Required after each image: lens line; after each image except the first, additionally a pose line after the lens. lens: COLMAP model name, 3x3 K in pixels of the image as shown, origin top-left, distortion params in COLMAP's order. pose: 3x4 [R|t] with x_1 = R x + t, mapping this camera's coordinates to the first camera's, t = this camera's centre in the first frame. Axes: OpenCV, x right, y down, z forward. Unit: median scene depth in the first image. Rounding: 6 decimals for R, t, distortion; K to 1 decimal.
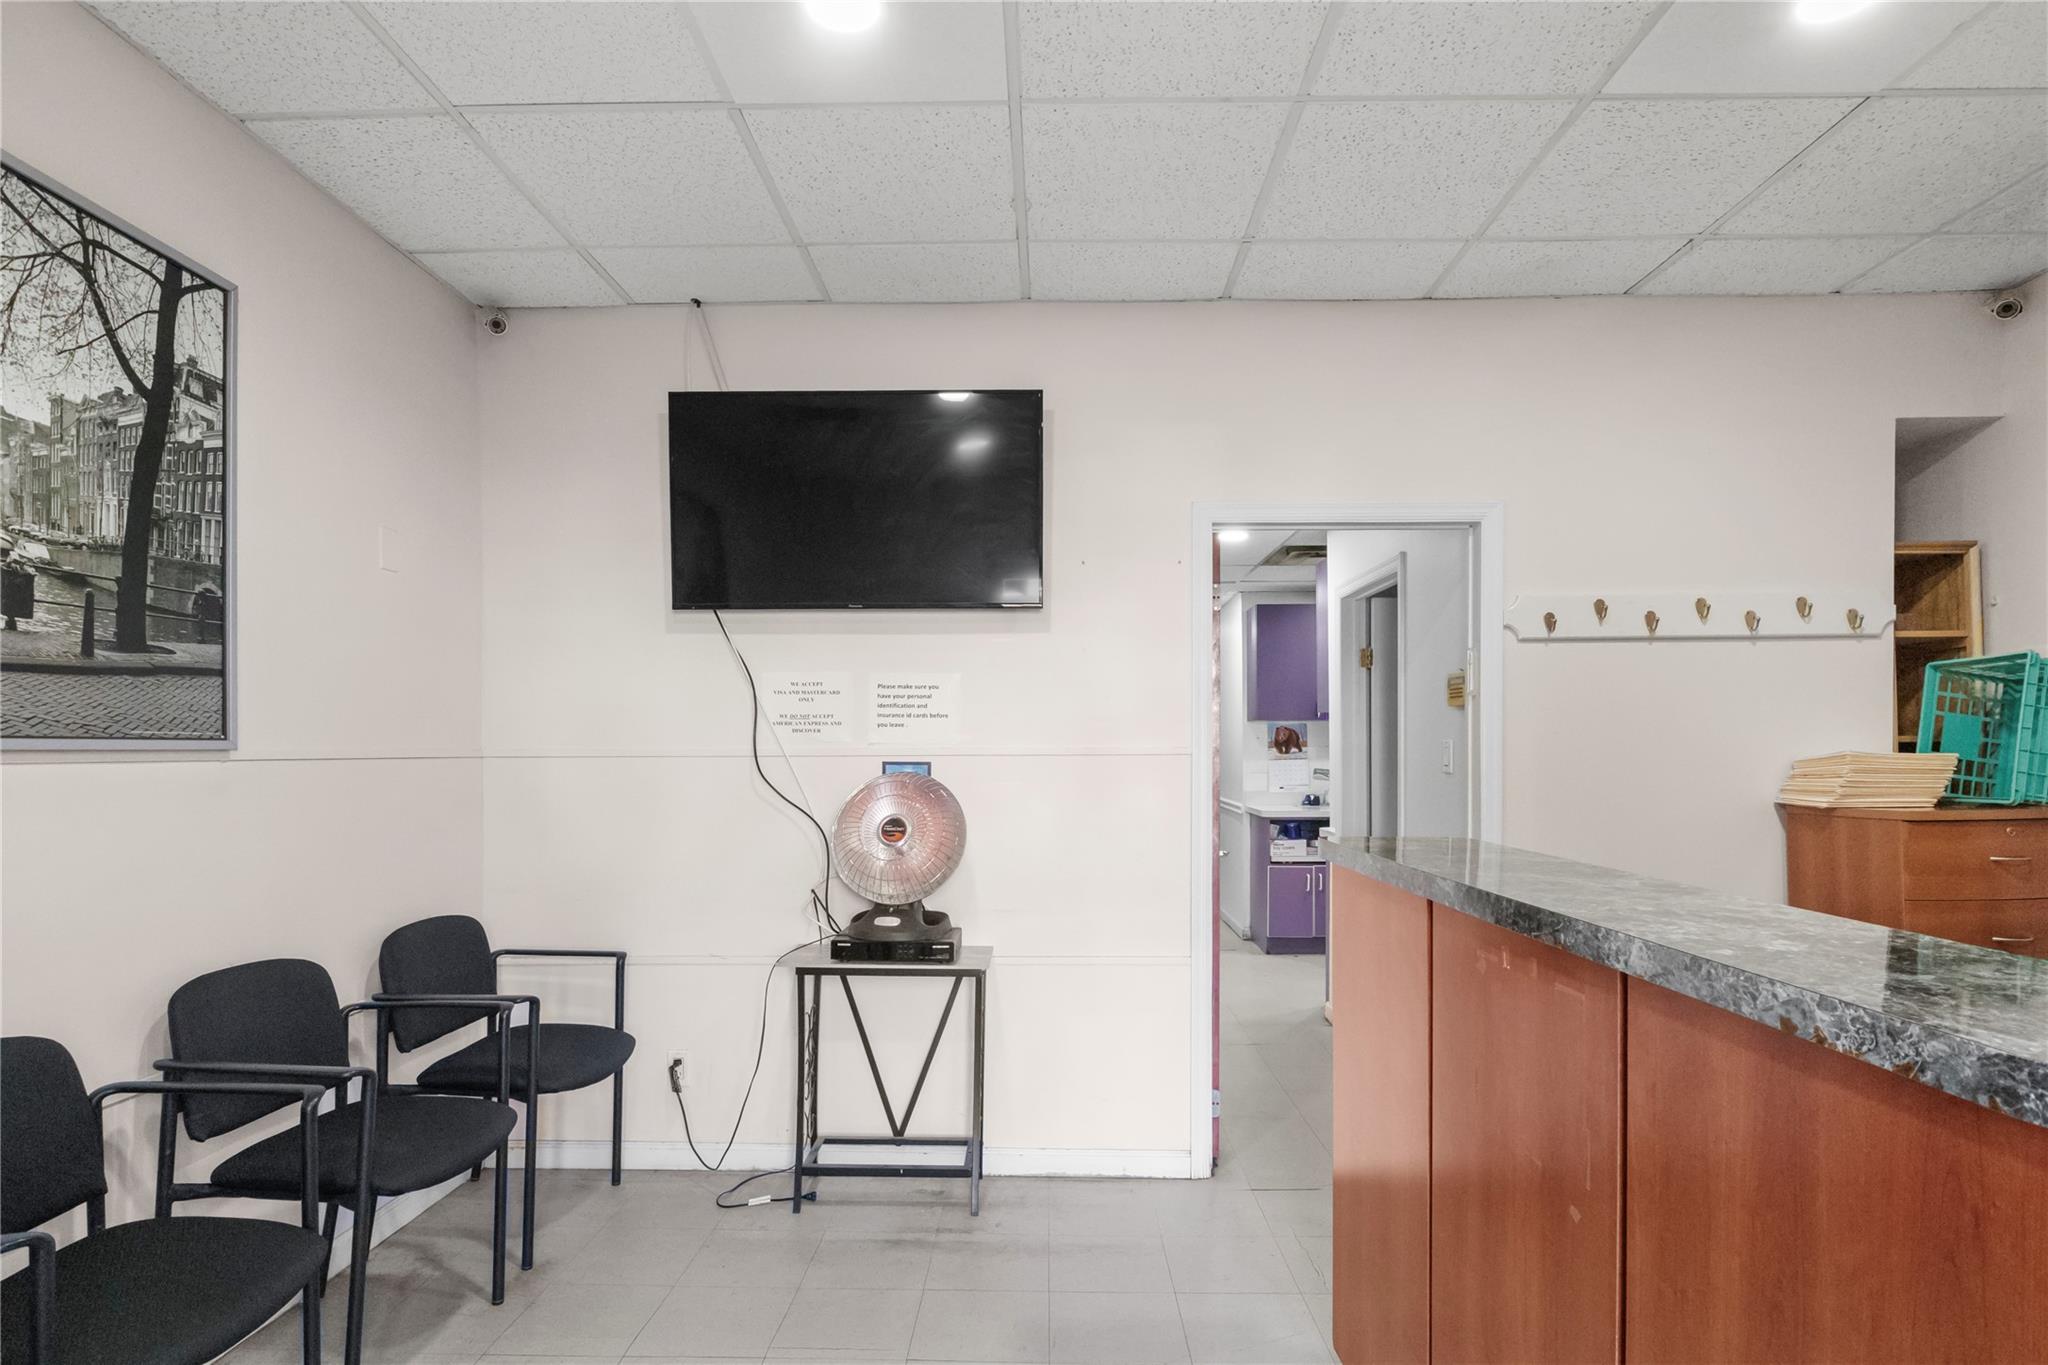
lens RADIAL K [[1058.5, 0, 1017.3], [0, 1058.5, 753.8], [0, 0, 1]] dist [-0.008070, 0.001035]
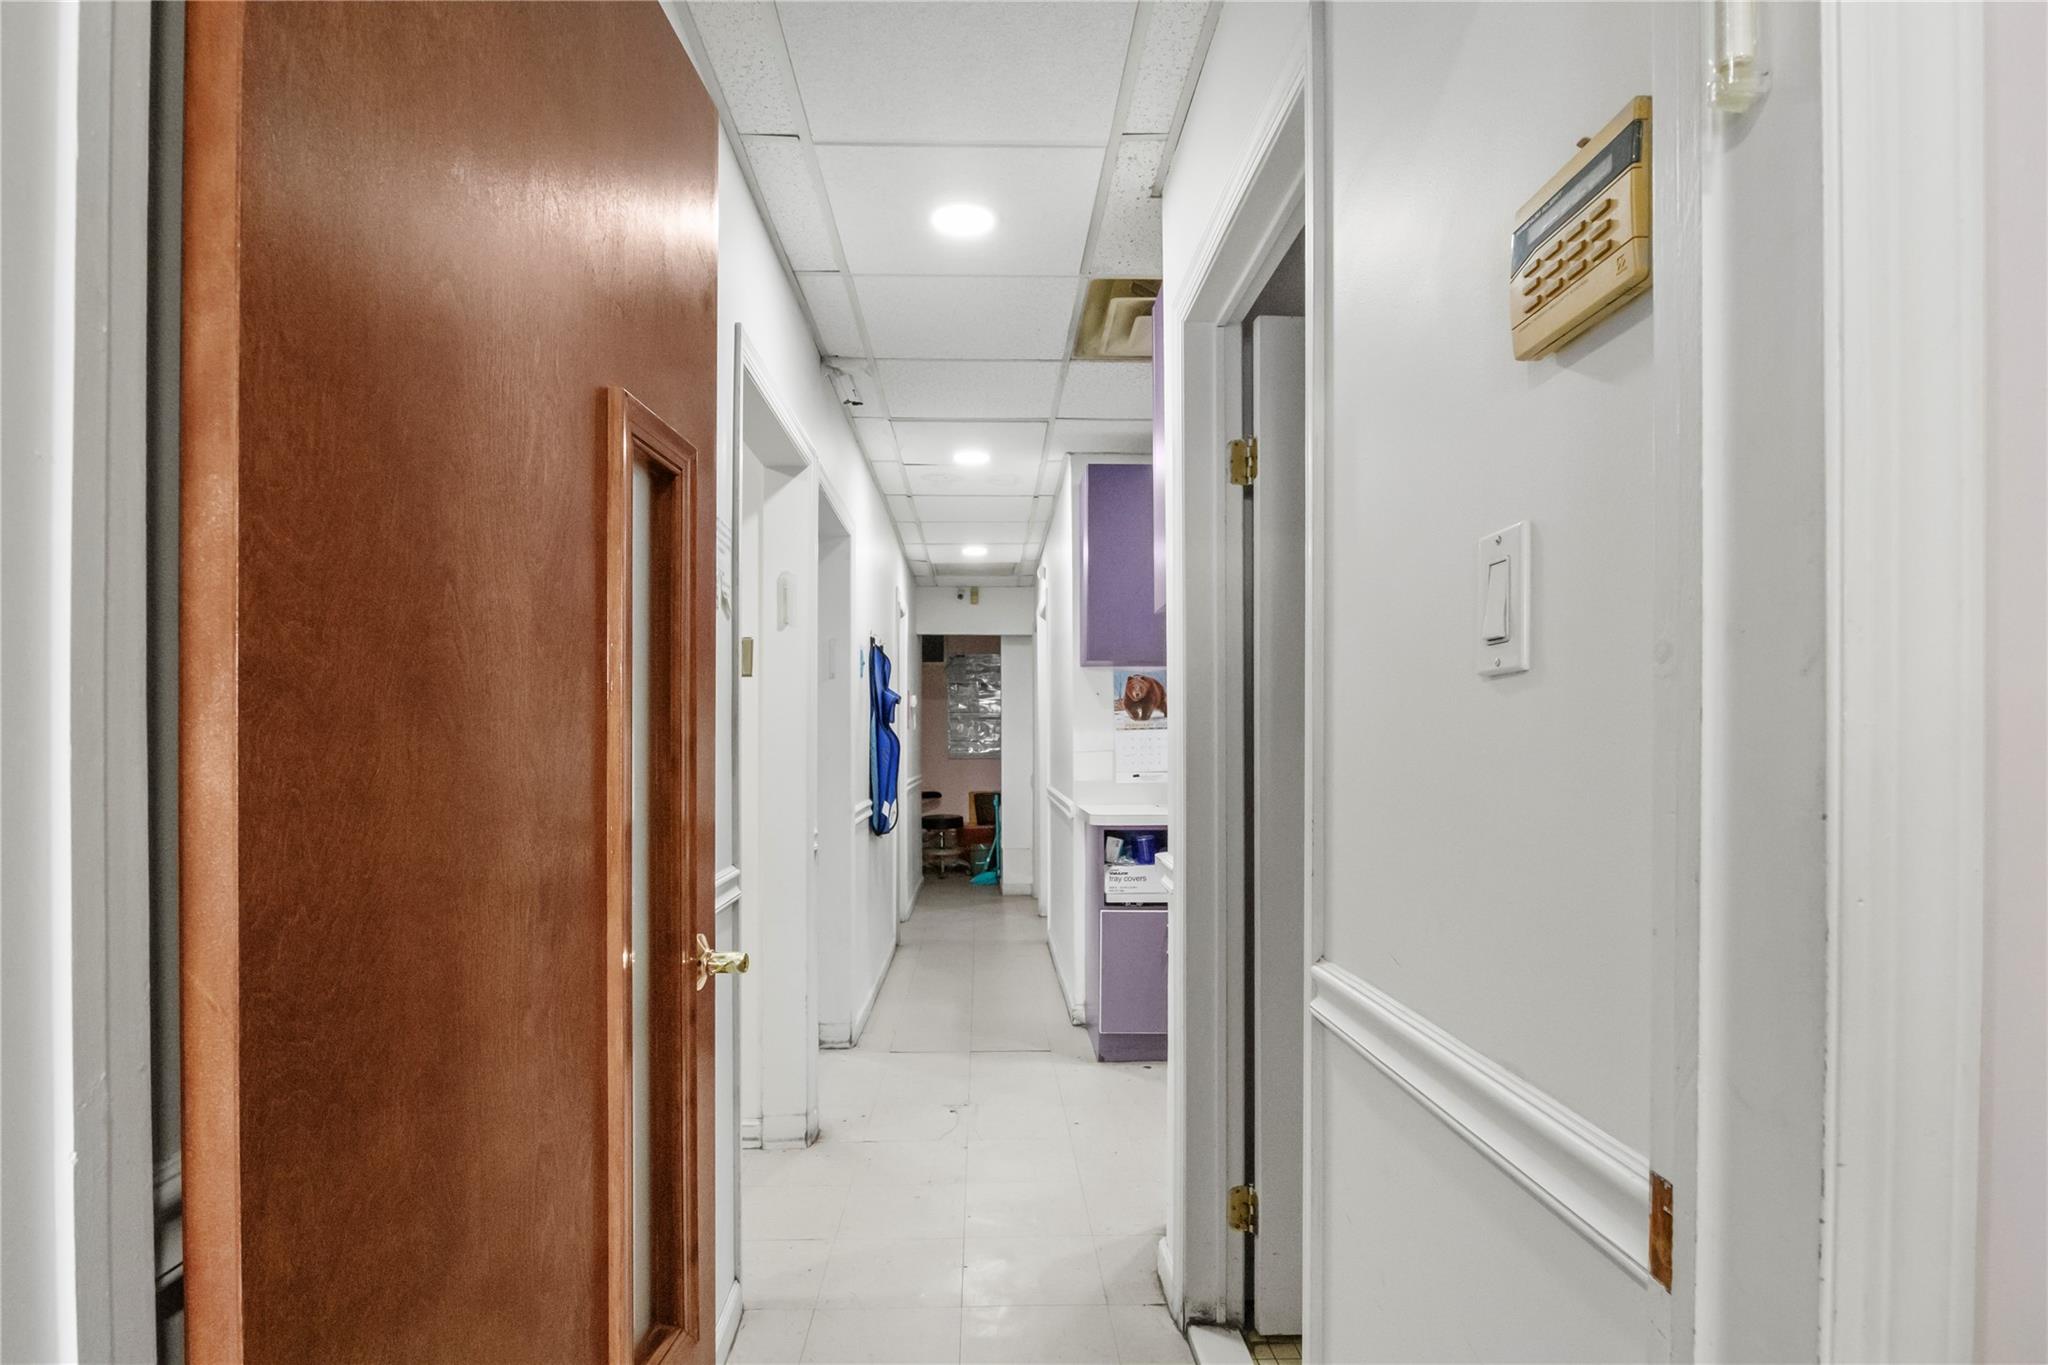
lens RADIAL K [[1058.5, 0, 1017.3], [0, 1058.5, 753.8], [0, 0, 1]] dist [-0.008070, 0.001035]
pose [[0.998461, 0.001024, 0.055455, 0.327760], [-0.001138, 0.999997, 0.002027, 0.040667], [-0.055452, -0.002087, 0.998459, 0.876583]]
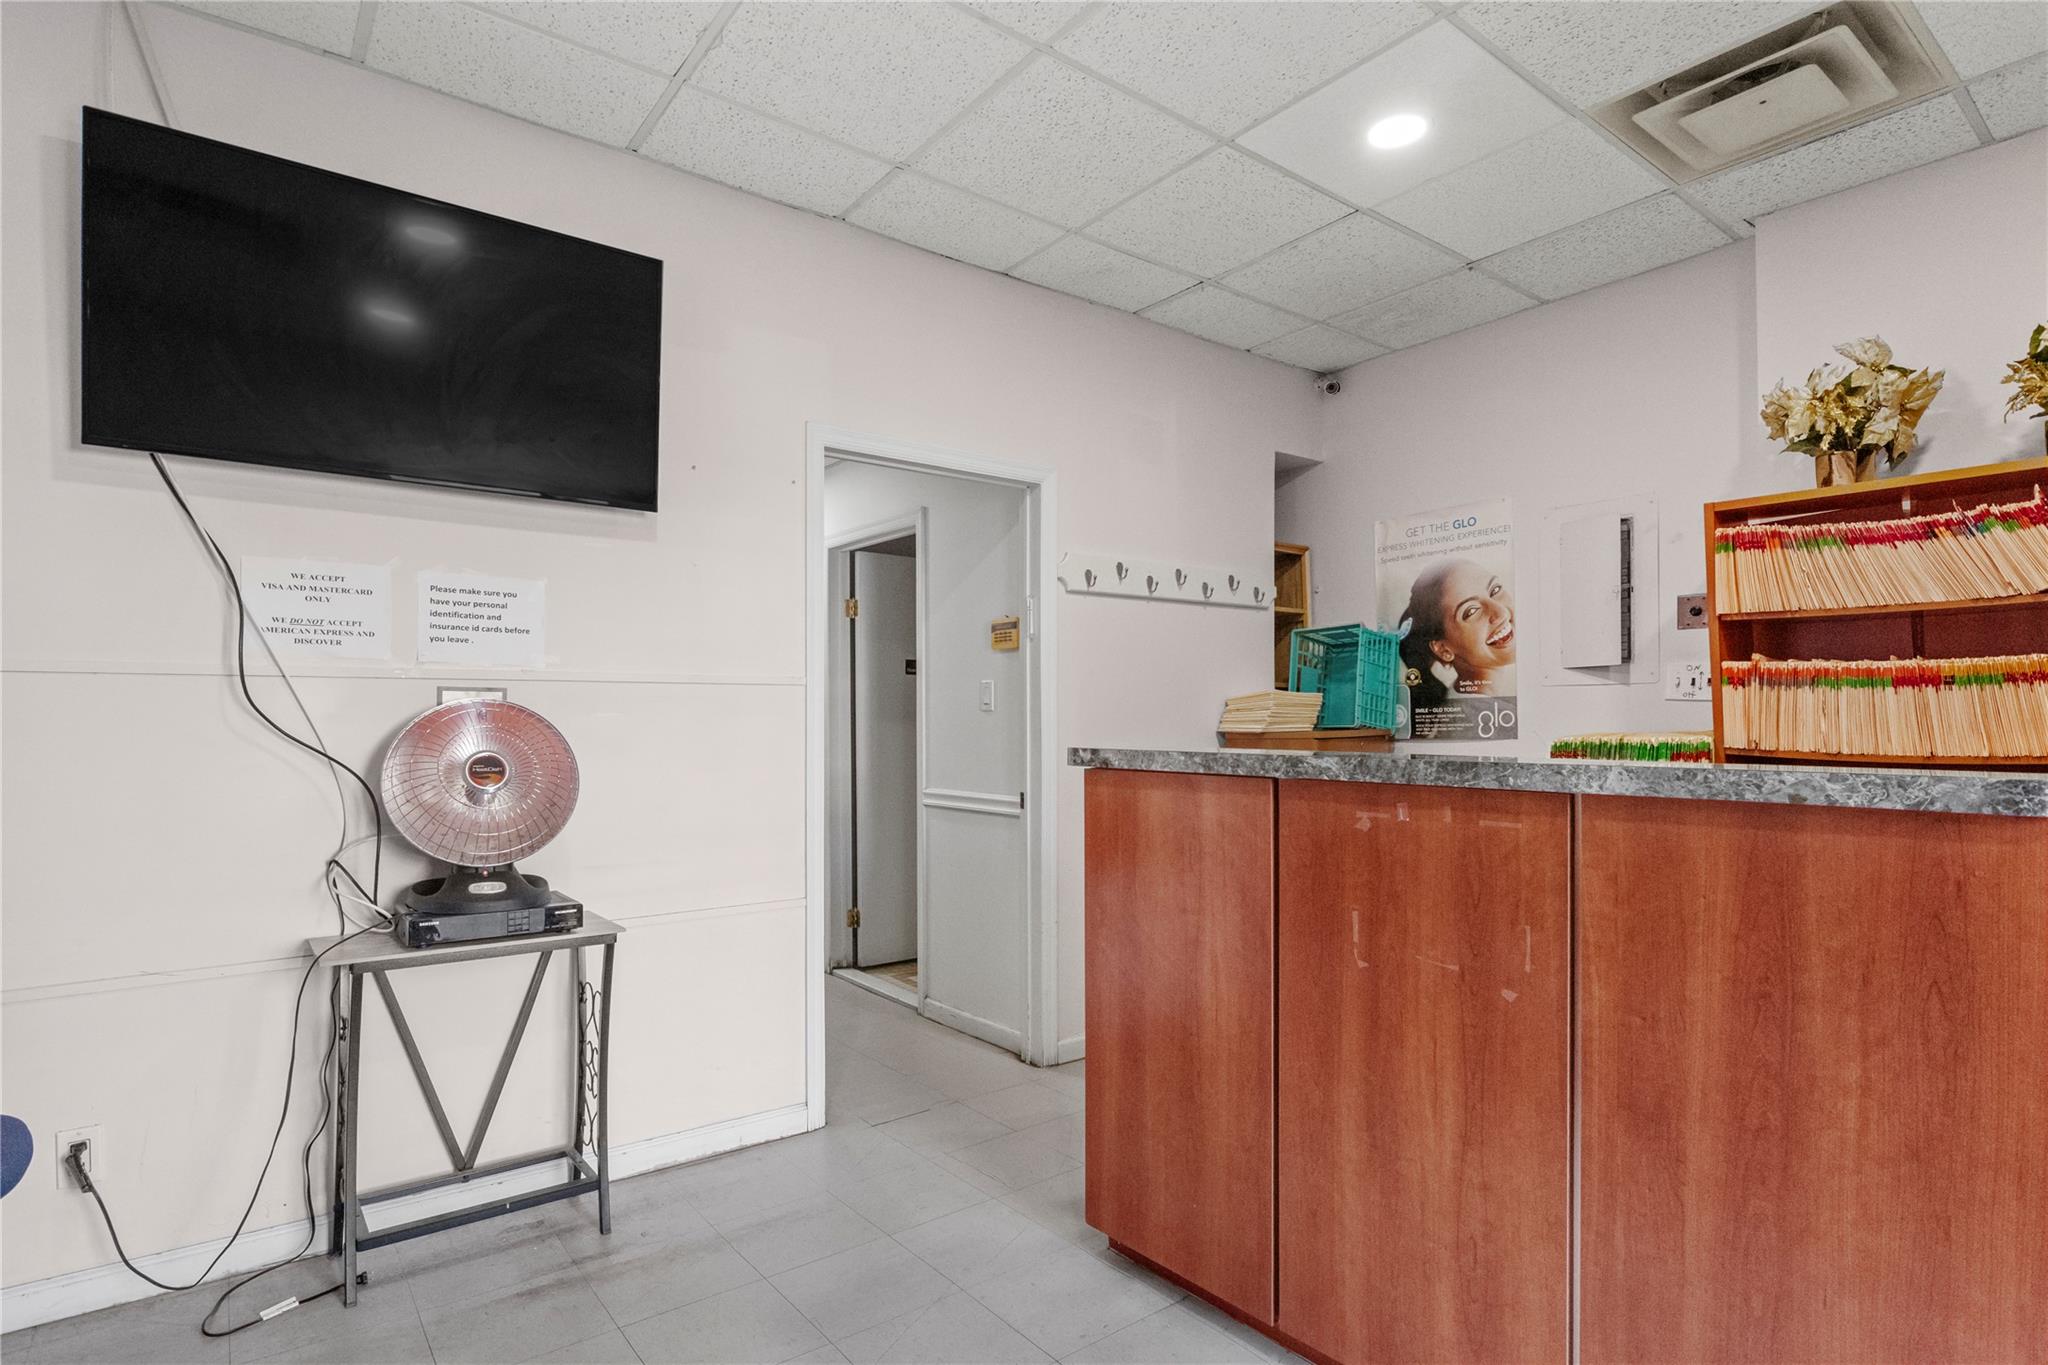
lens RADIAL K [[1052.4, 0, 1023.4], [0, 1052.4, 719.3], [0, 0, 1]] dist [-0.004406, -0.000711]
pose [[0.774466, 0.000653, 0.632615, -0.289818], [0.005289, 0.999958, -0.007507, 0.040400], [-0.632593, 0.009160, 0.774430, 0.145276]]
